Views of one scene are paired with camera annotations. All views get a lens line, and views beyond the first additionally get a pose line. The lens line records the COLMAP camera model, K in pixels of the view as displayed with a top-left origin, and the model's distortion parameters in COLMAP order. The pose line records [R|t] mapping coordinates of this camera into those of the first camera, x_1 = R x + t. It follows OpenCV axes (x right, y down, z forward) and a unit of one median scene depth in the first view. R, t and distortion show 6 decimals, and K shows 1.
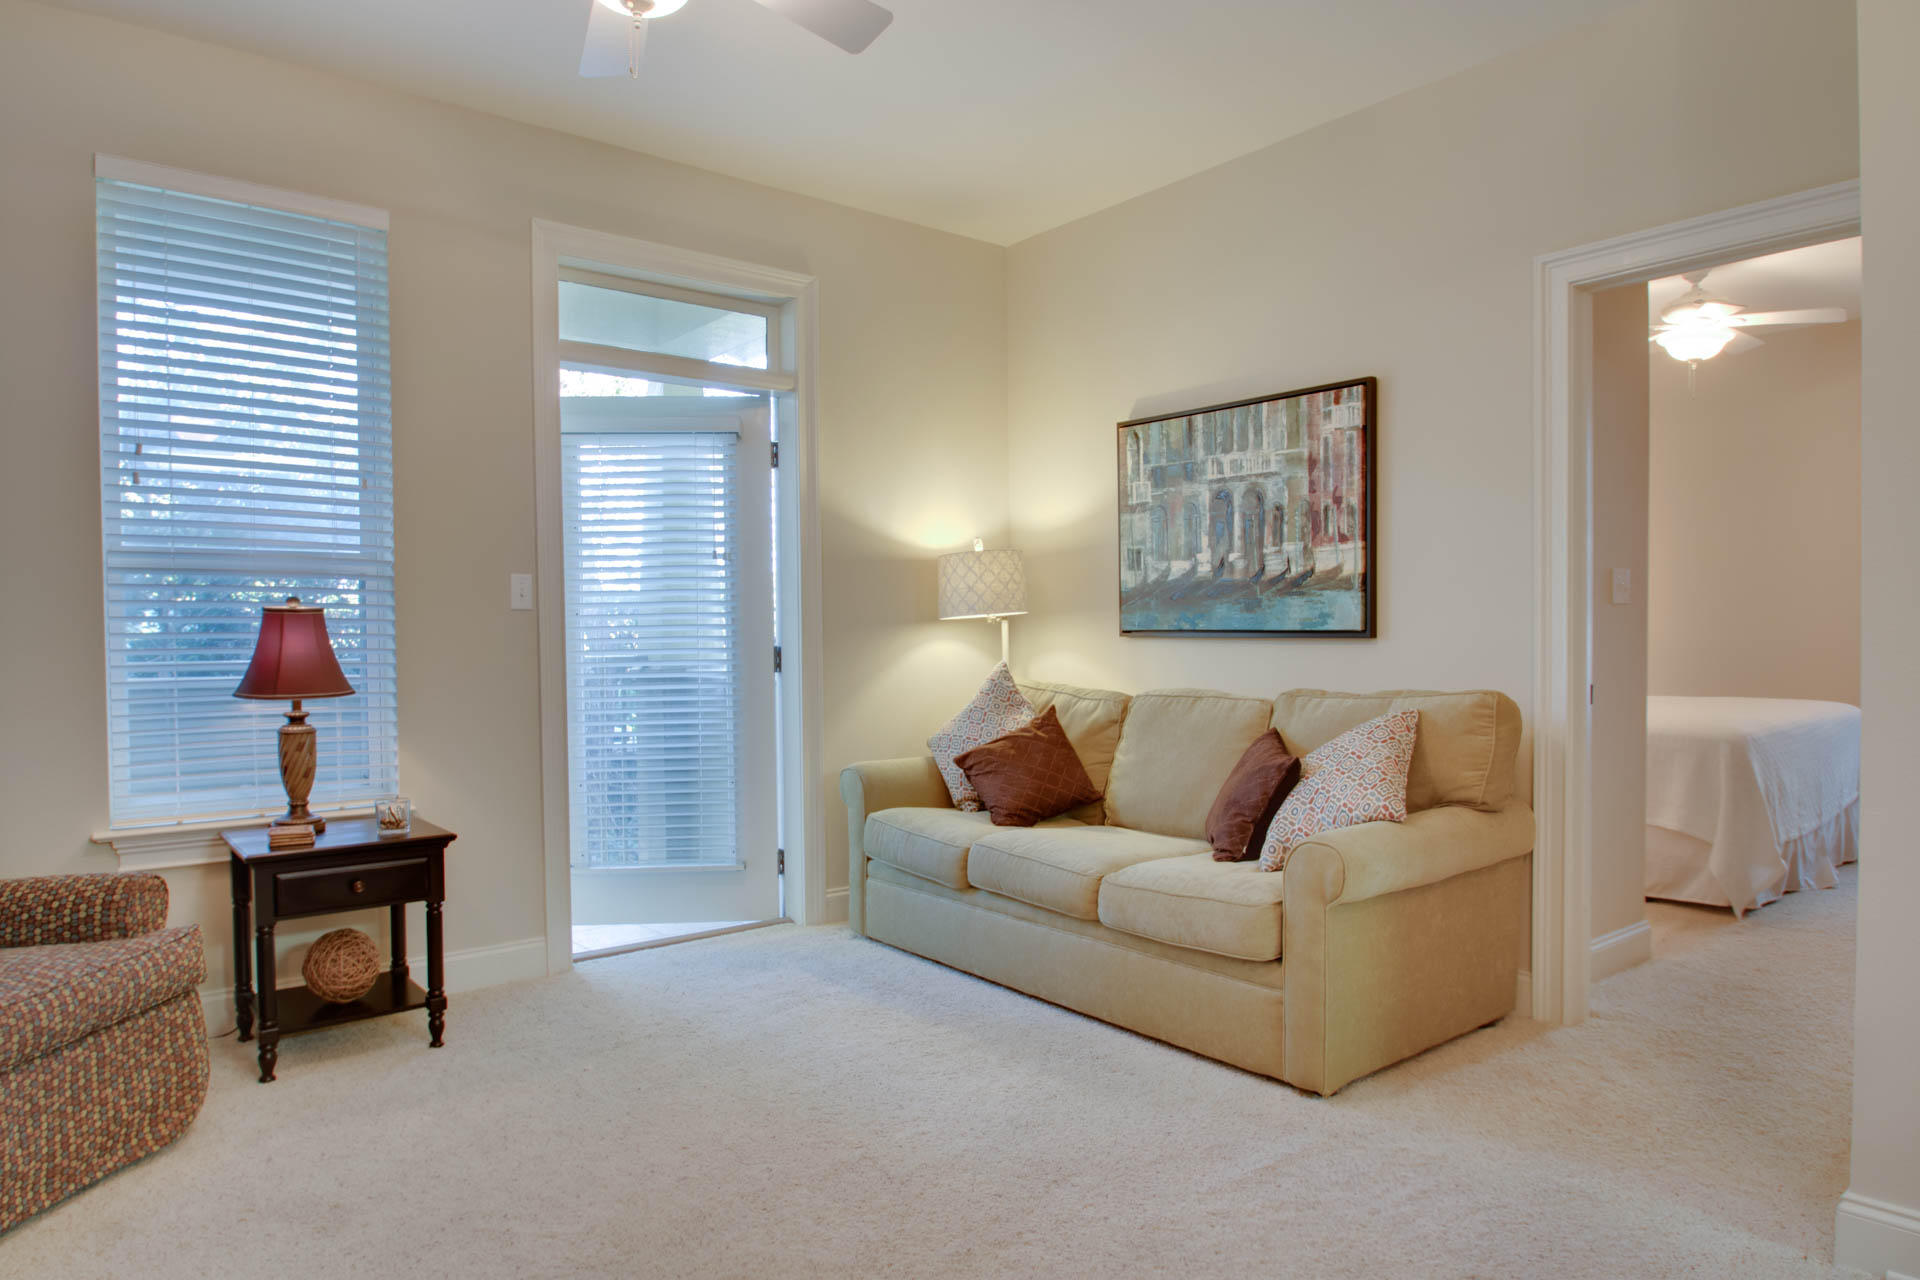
lens RADIAL K [[1177.5, 0, 964.5], [0, 1177.5, 662.5], [0, 0, 1]] dist [-0.015508, 0.001139]
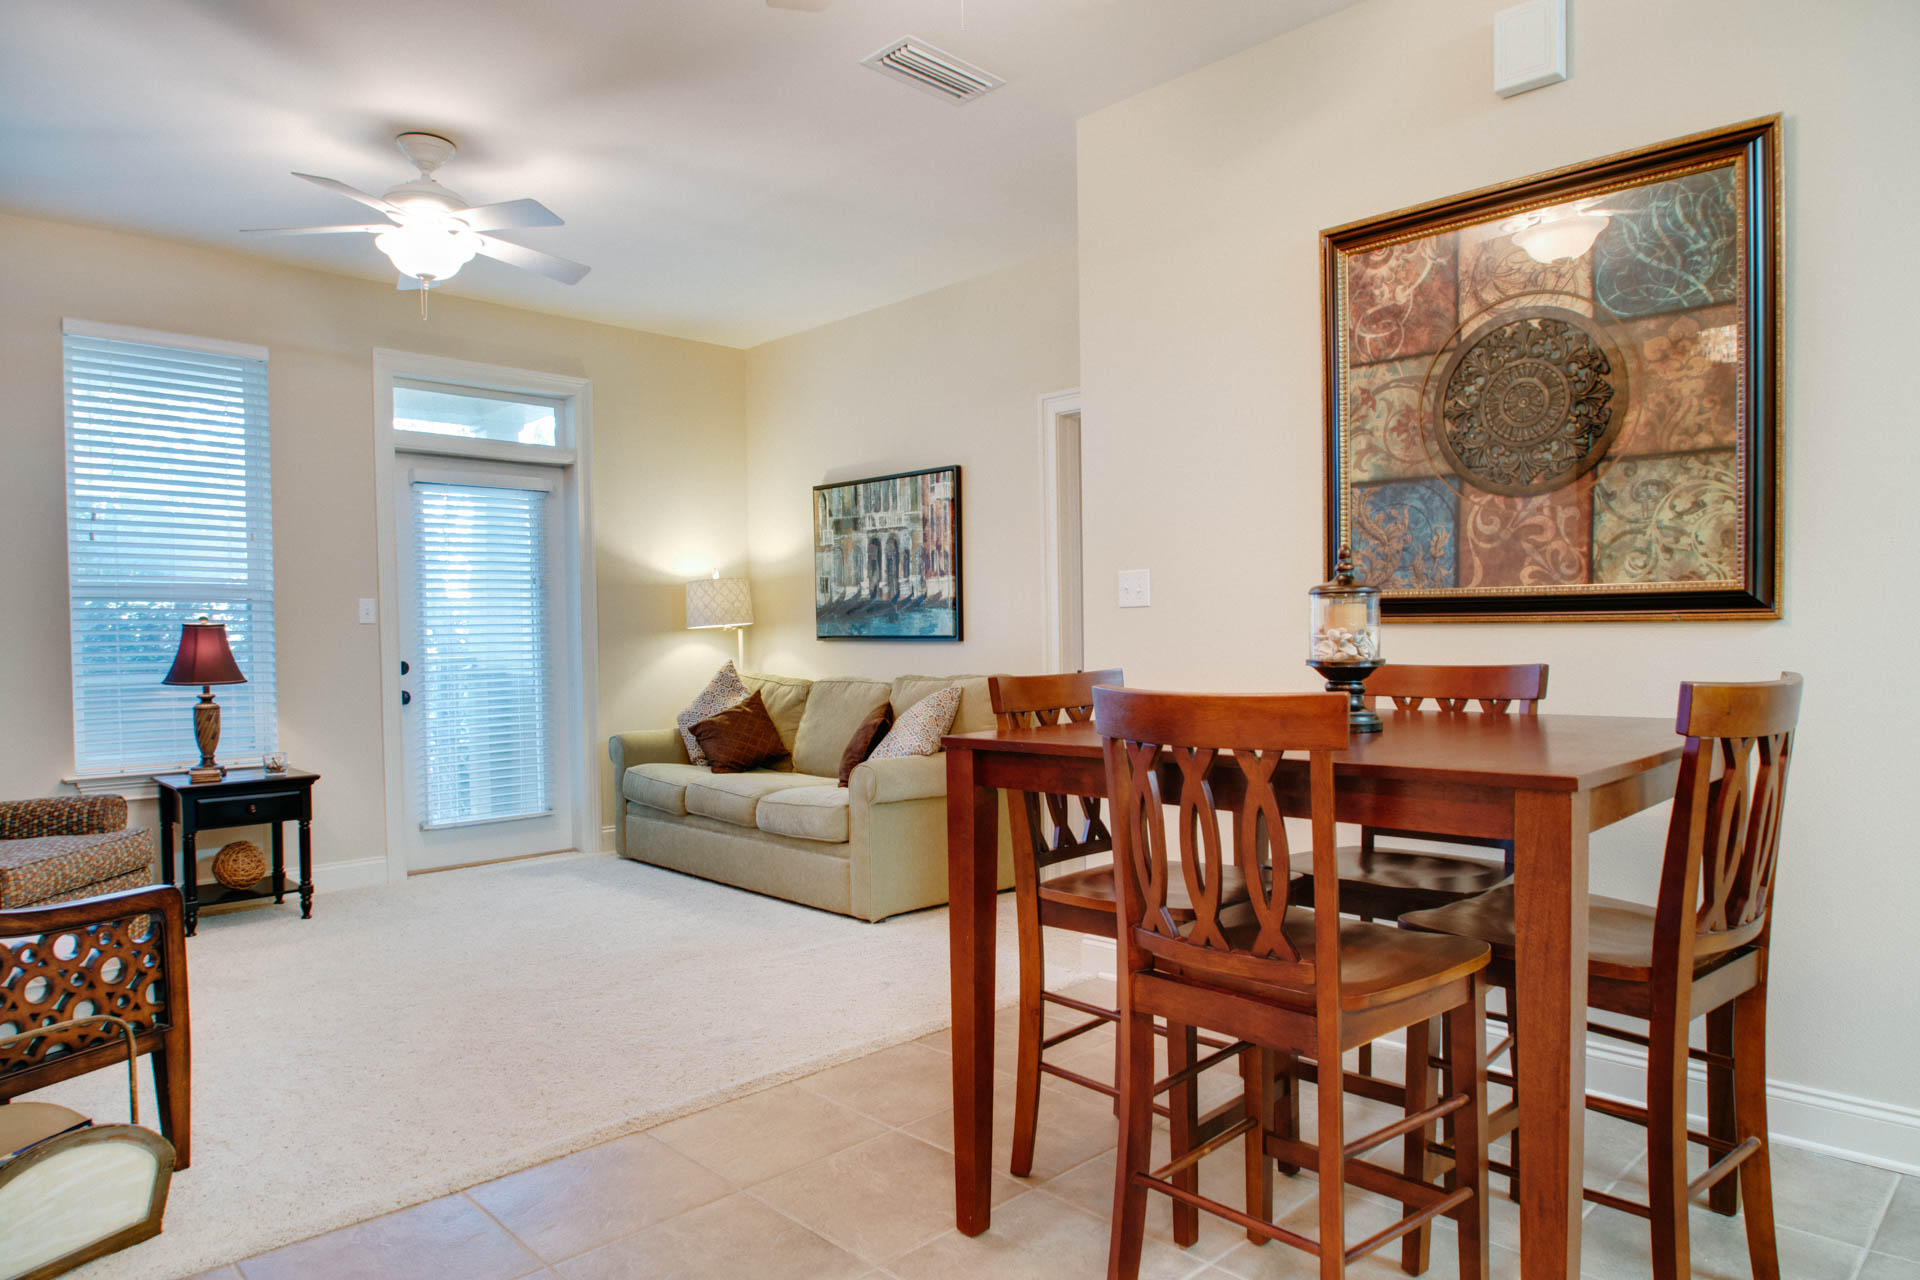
lens RADIAL K [[1202.1, 0, 958.4], [0, 1202.1, 661.8], [0, 0, 1]] dist [-0.009350, 0.000654]
pose [[0.996577, -0.006056, 0.082452, 0.214835], [0.006325, 0.999975, -0.003012, 0.009972], [-0.082432, 0.003523, 0.996590, -0.500612]]
